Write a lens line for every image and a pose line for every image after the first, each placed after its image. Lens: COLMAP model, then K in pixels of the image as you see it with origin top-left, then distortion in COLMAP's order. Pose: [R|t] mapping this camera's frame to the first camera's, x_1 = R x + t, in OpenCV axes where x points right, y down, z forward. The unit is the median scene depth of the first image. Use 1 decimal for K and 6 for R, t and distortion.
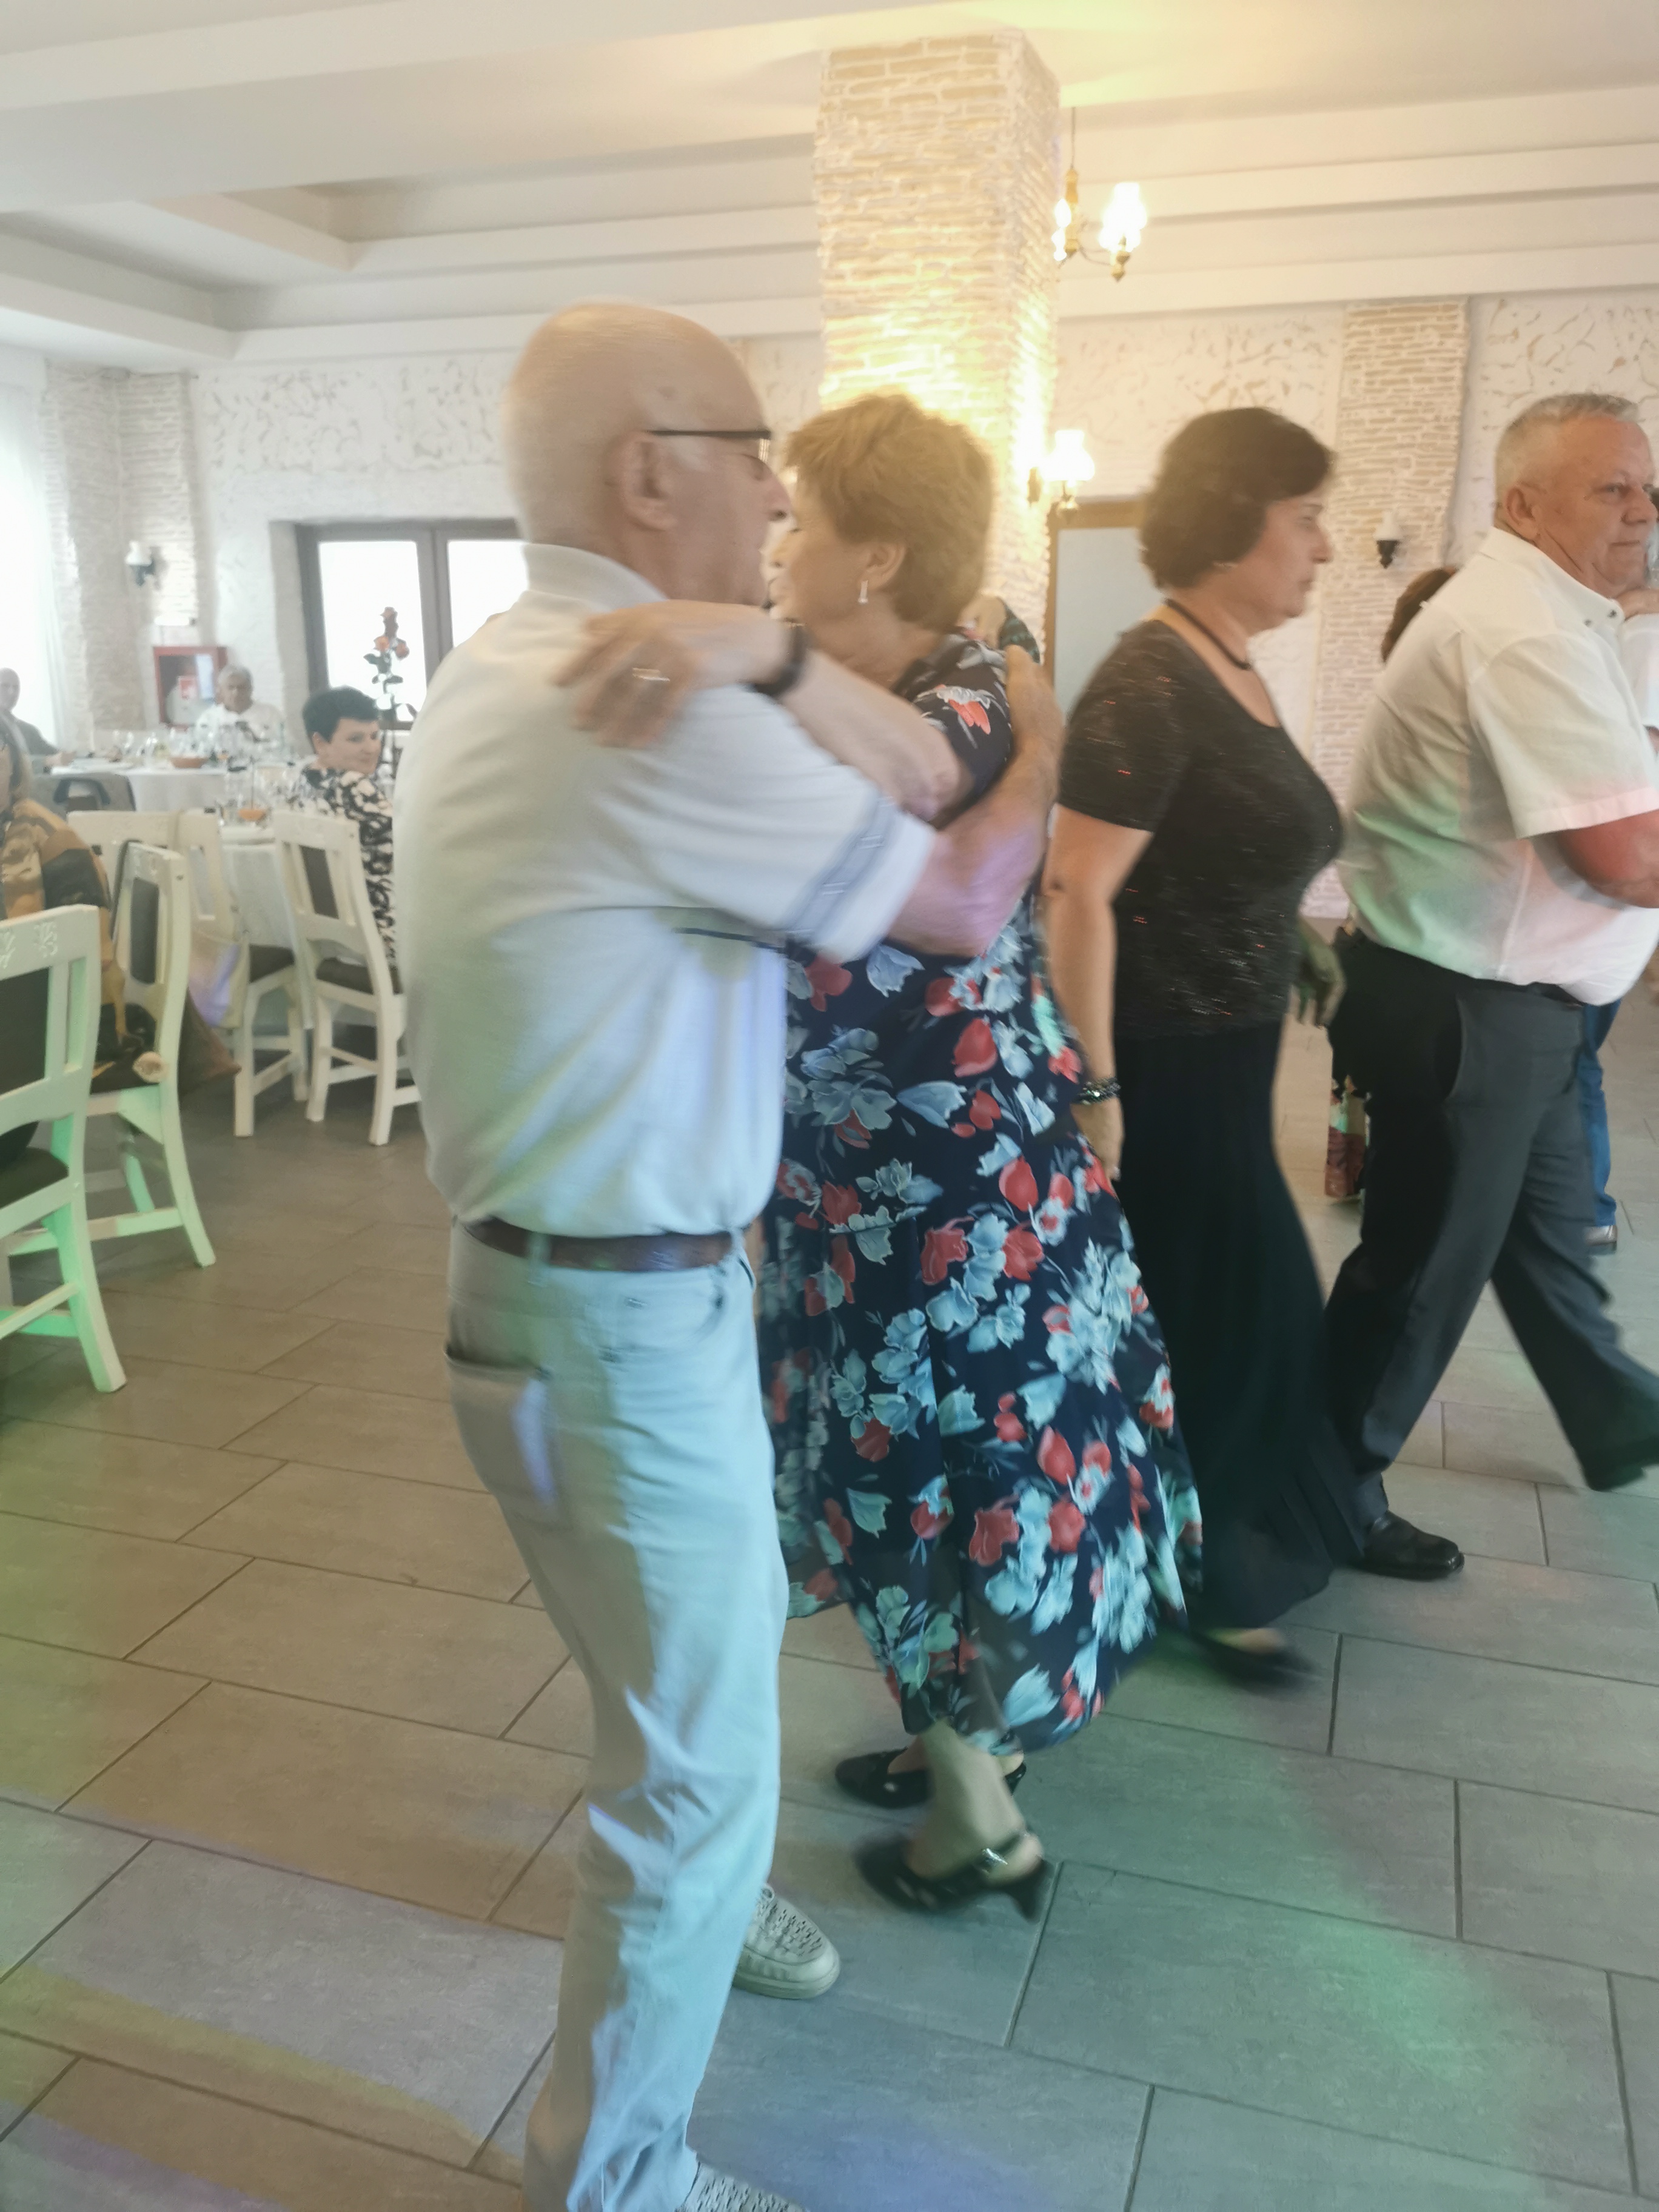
lens RADIAL K [[1716.0, 0, 879.3], [0, 1716.0, 1042.9], [0, 0, 1]] dist [0.066036, -0.089616]
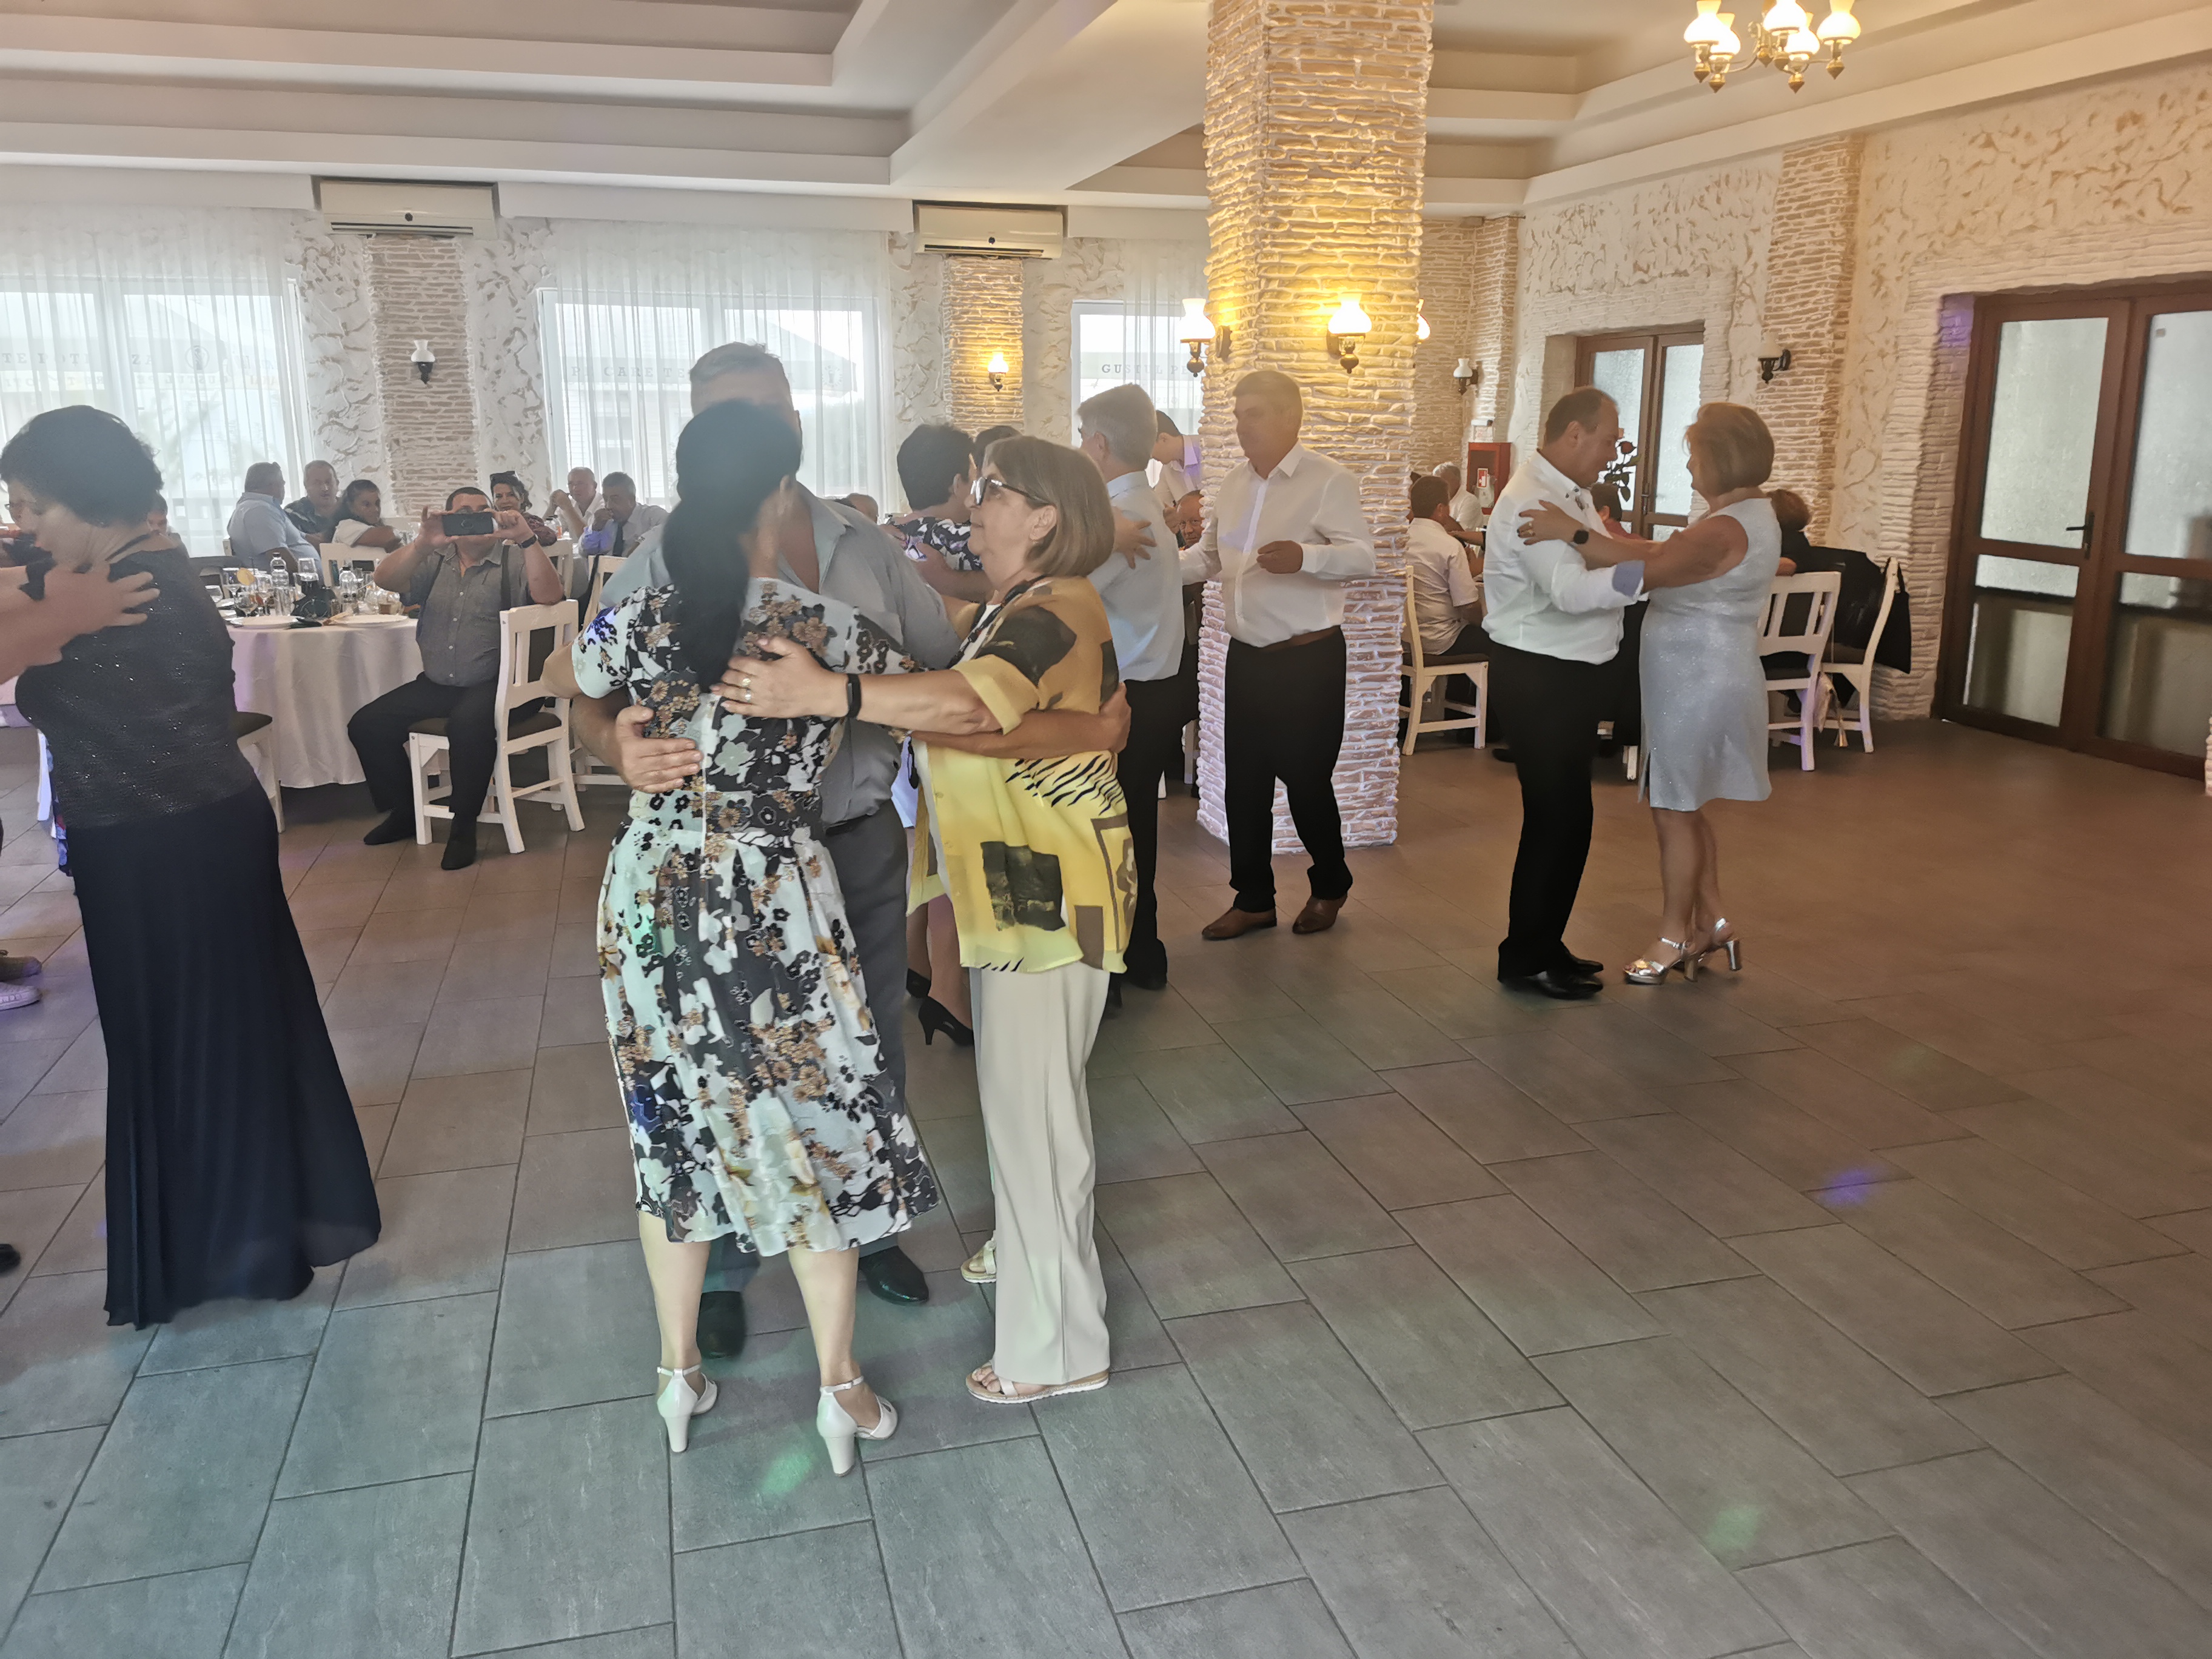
lens RADIAL K [[1716.0, 0, 1110.2], [0, 1716.0, 814.9], [0, 0, 1]] dist [0.066036, -0.089616]
pose [[0.544208, 0.189694, -0.817223, 0.505149], [-0.185003, 0.977257, 0.103643, -0.054300], [0.818298, 0.094785, 0.566925, 0.135309]]
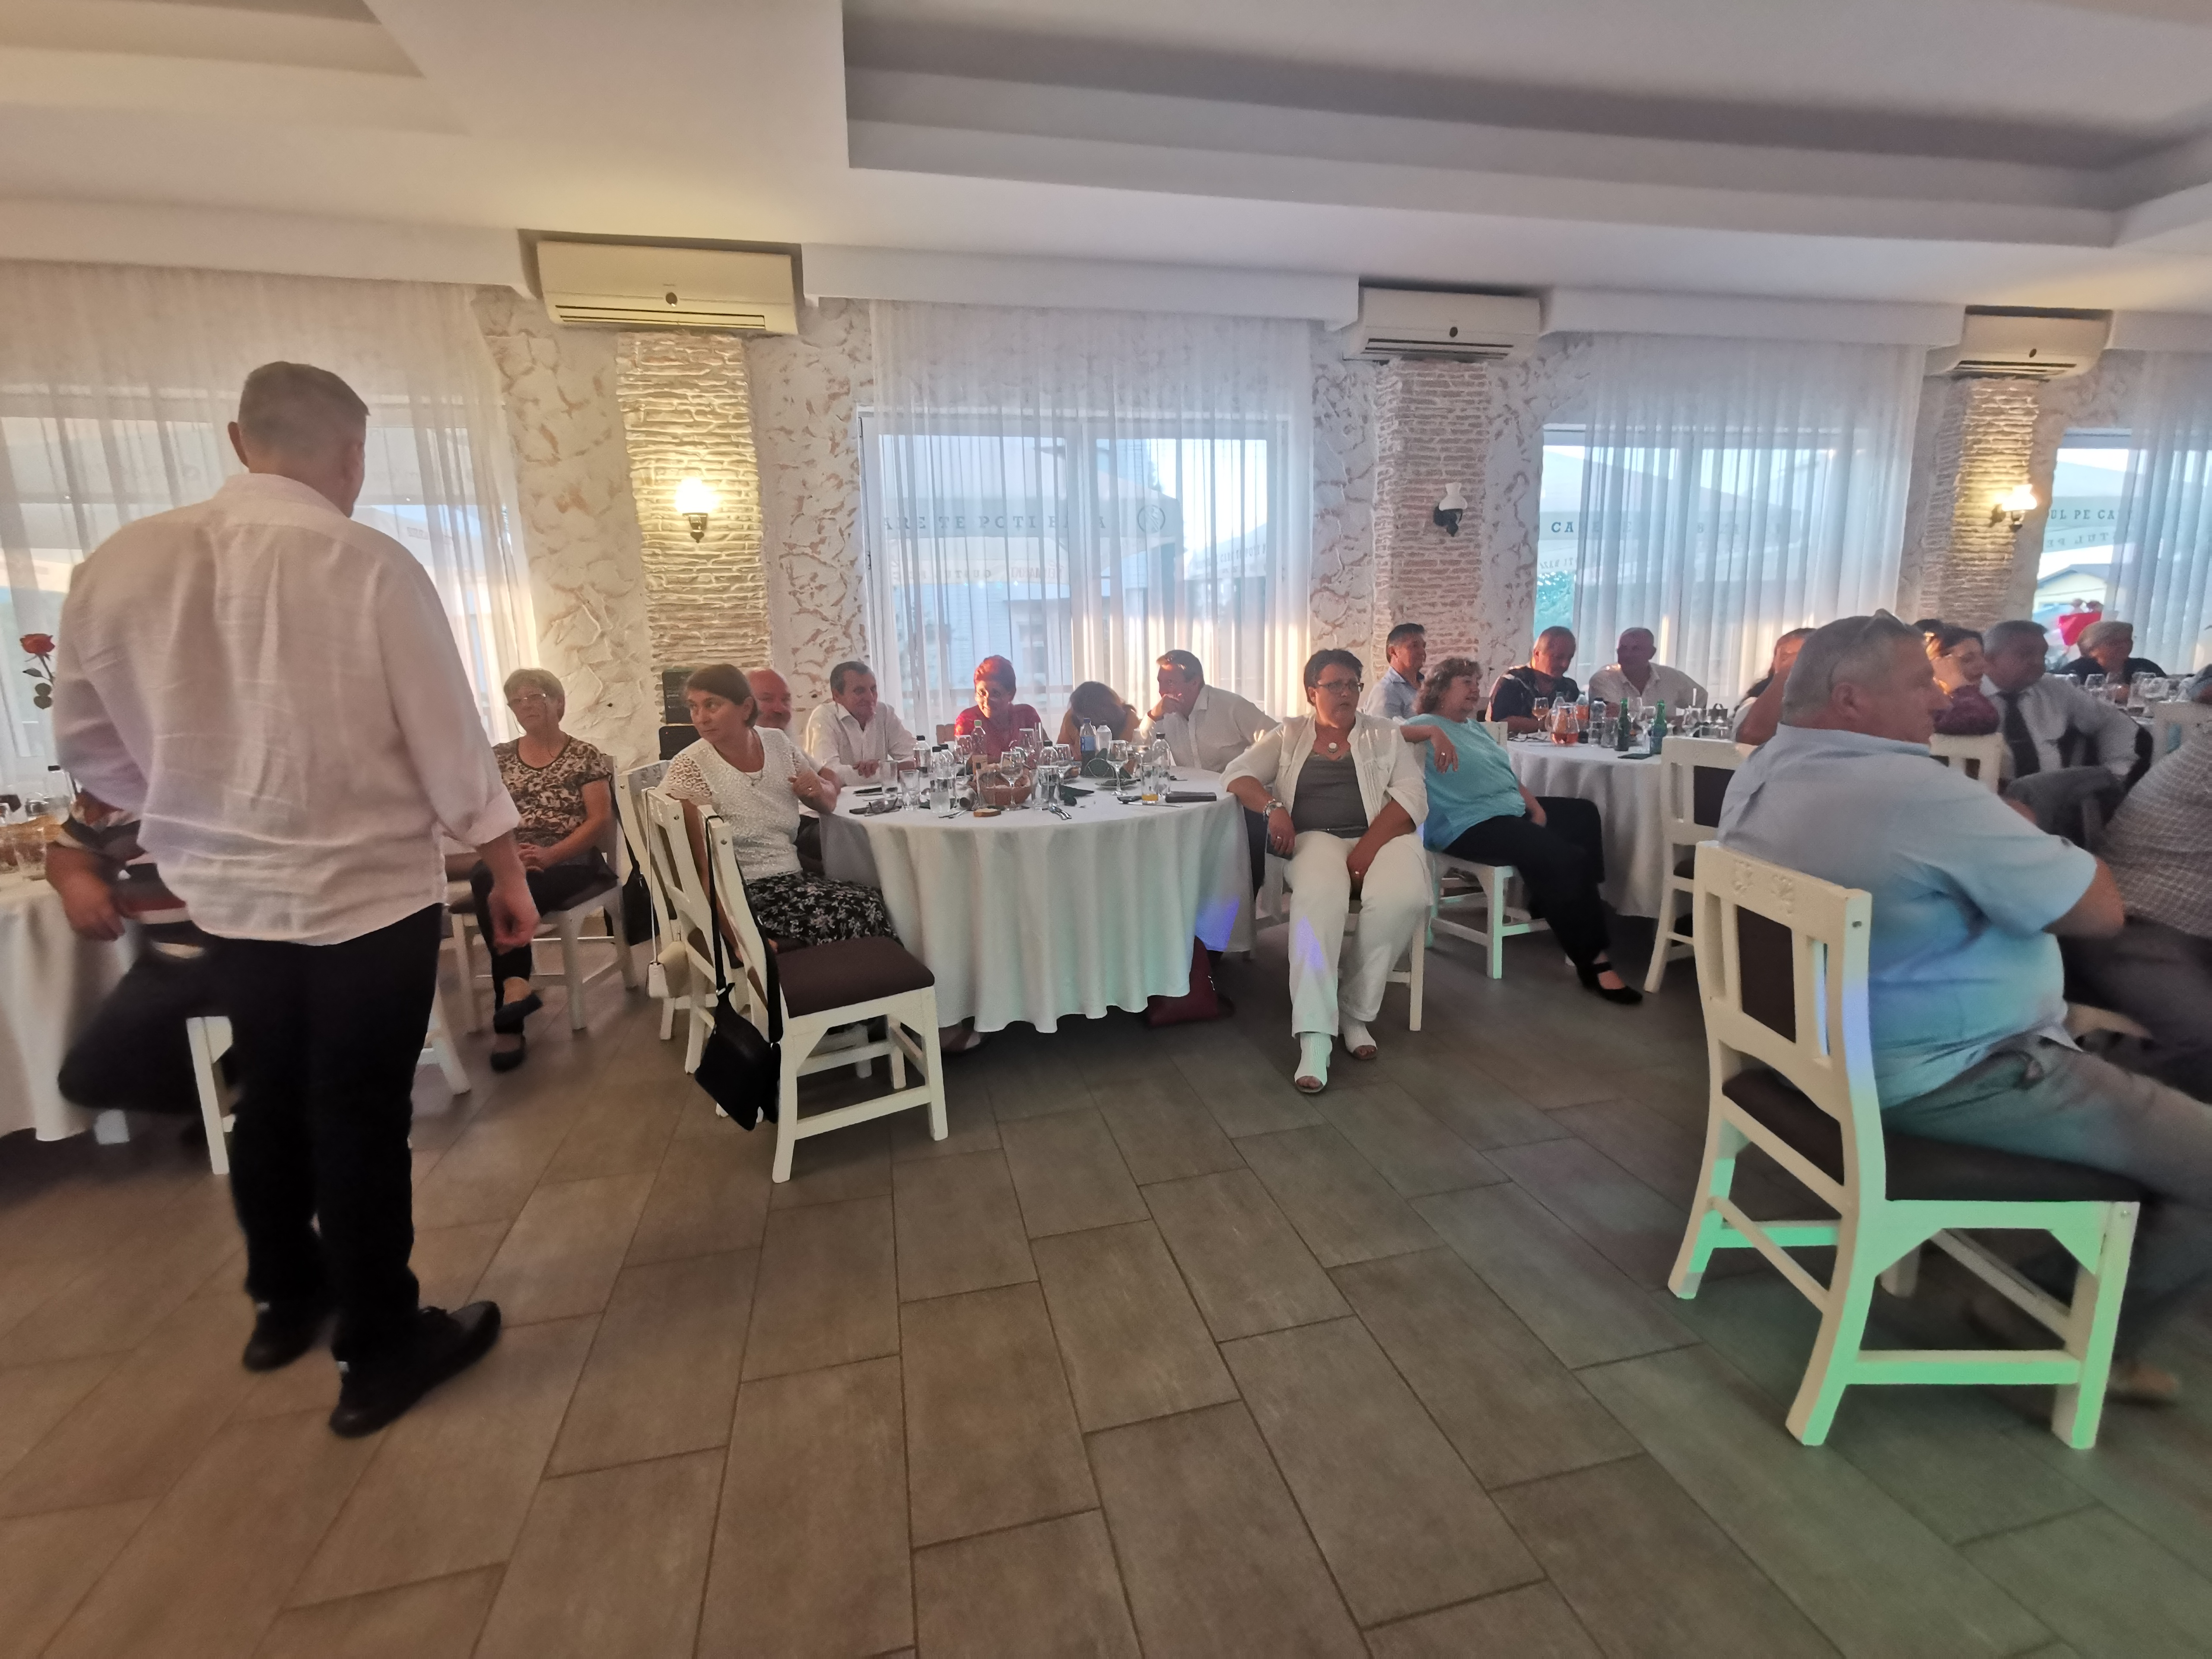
lens RADIAL K [[1021.5, 0, 1104.3], [0, 1021.5, 816.8], [0, 0, 1]] dist [-0.001366, 0.009410]
pose [[0.511177, 0.141751, -0.847706, -0.287036], [-0.161263, 0.984607, 0.067399, 0.008300], [0.844211, 0.102250, 0.526168, -0.036236]]
